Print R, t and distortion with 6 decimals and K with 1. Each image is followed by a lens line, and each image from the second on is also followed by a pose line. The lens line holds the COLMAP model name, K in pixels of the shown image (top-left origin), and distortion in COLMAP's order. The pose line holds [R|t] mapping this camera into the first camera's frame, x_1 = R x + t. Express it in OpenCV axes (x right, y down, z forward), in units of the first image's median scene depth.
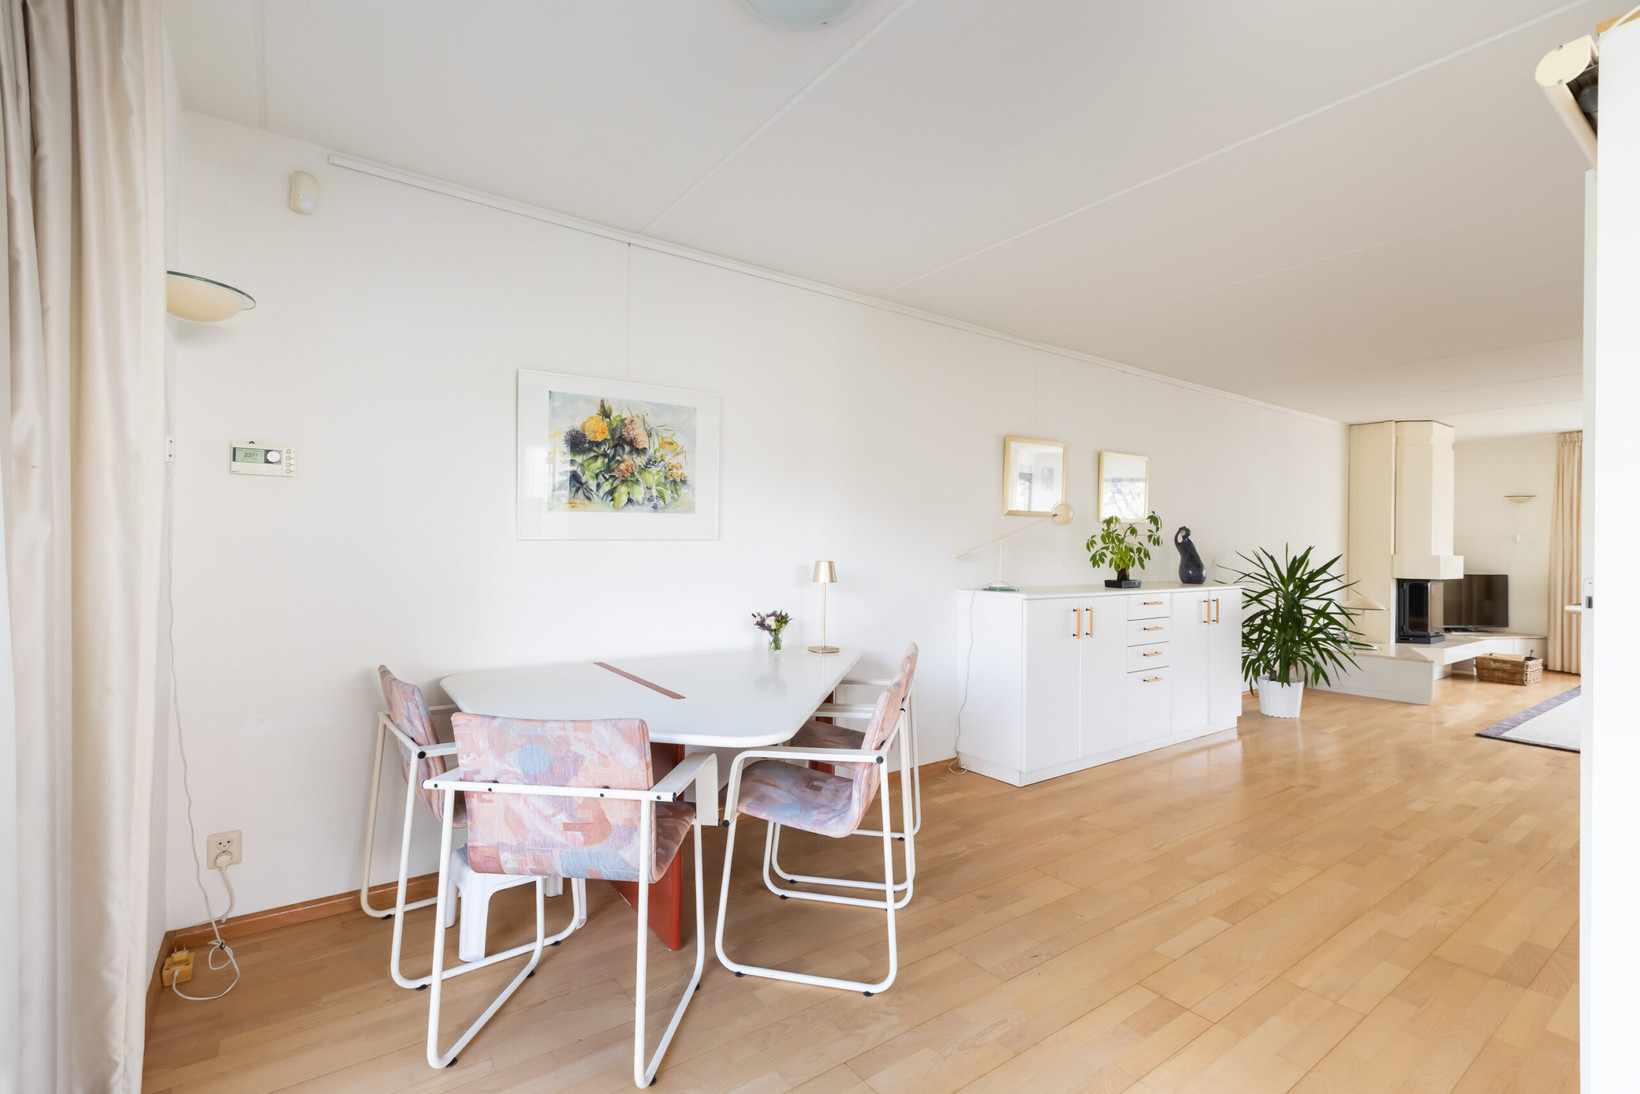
lens RADIAL K [[728.7, 0, 813.5], [0, 728.7, 541.7], [0, 0, 1]] dist [0.003361, 0.000304]
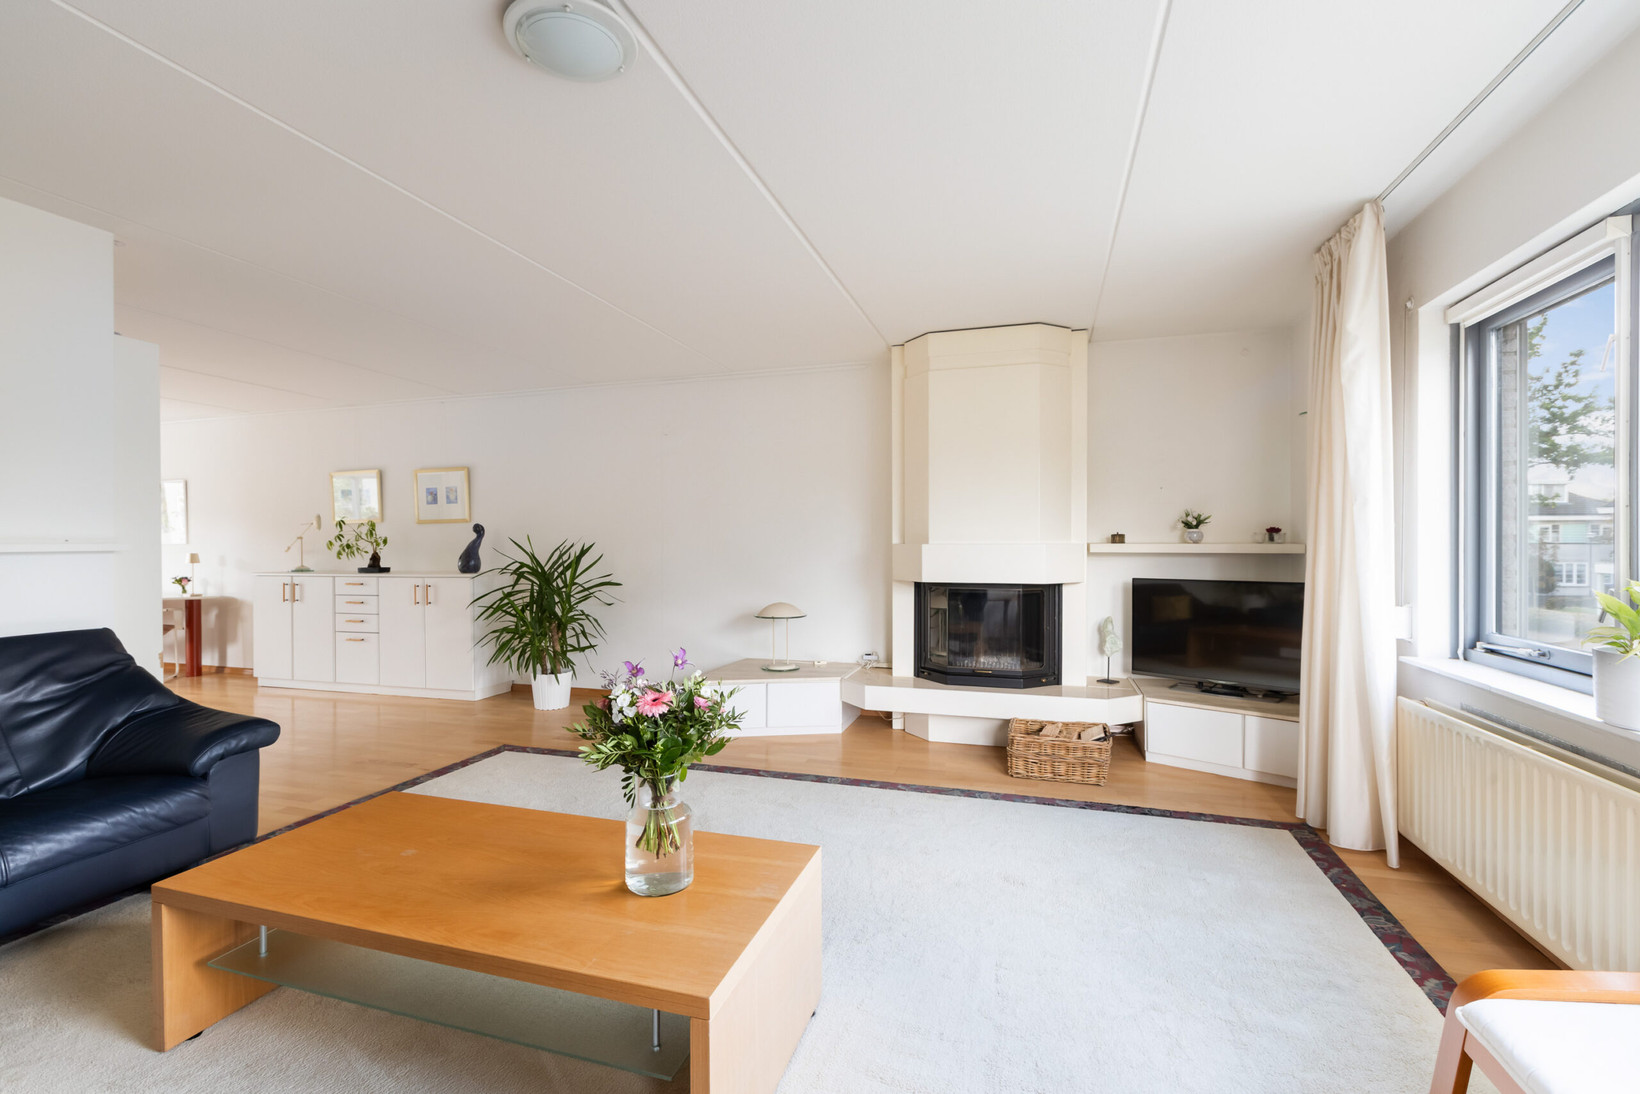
lens RADIAL K [[728.7, 0, 813.5], [0, 728.7, 541.7], [0, 0, 1]] dist [0.003361, 0.000304]
pose [[0.607859, -0.013246, -0.793935, 1.808387], [0.011990, 0.999900, -0.007503, 0.023390], [0.793955, -0.004959, 0.607957, 0.767100]]
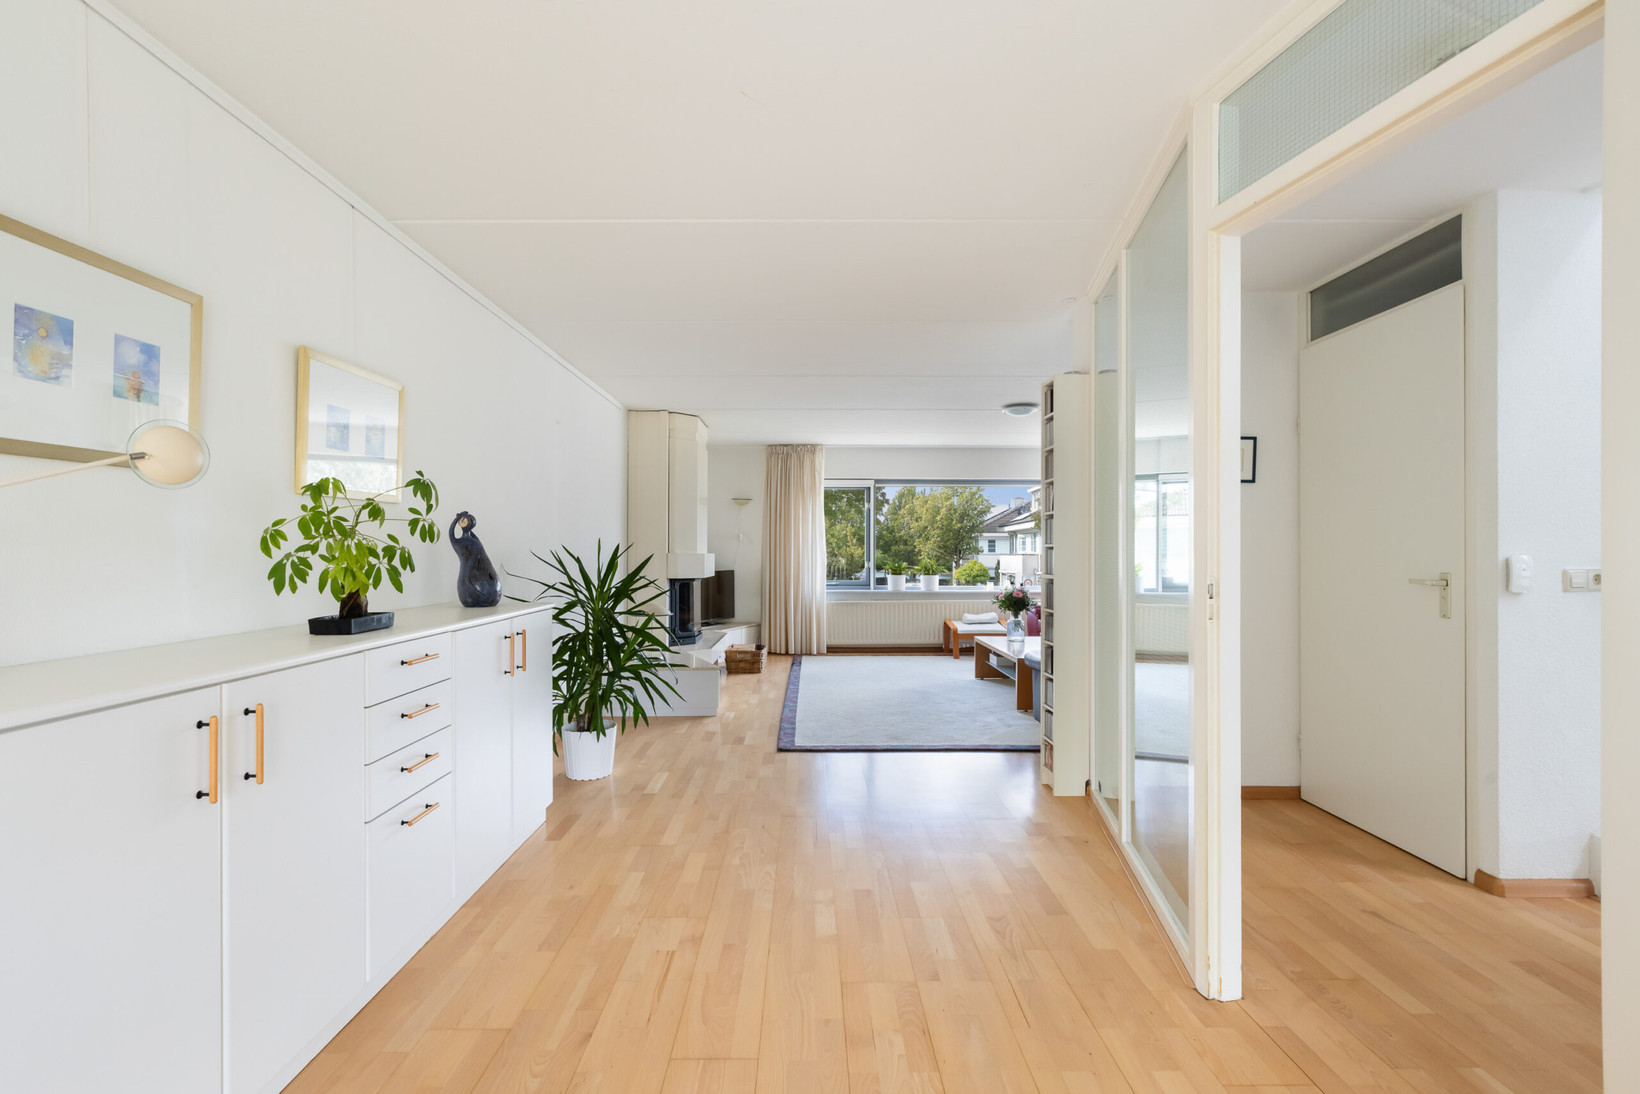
lens RADIAL K [[728.7, 0, 813.5], [0, 728.7, 541.7], [0, 0, 1]] dist [0.003361, 0.000304]
pose [[0.573897, -0.002671, 0.818923, 0.190411], [0.005574, 0.999984, -0.000645, 0.006068], [-0.818908, 0.004935, 0.573903, 0.441682]]
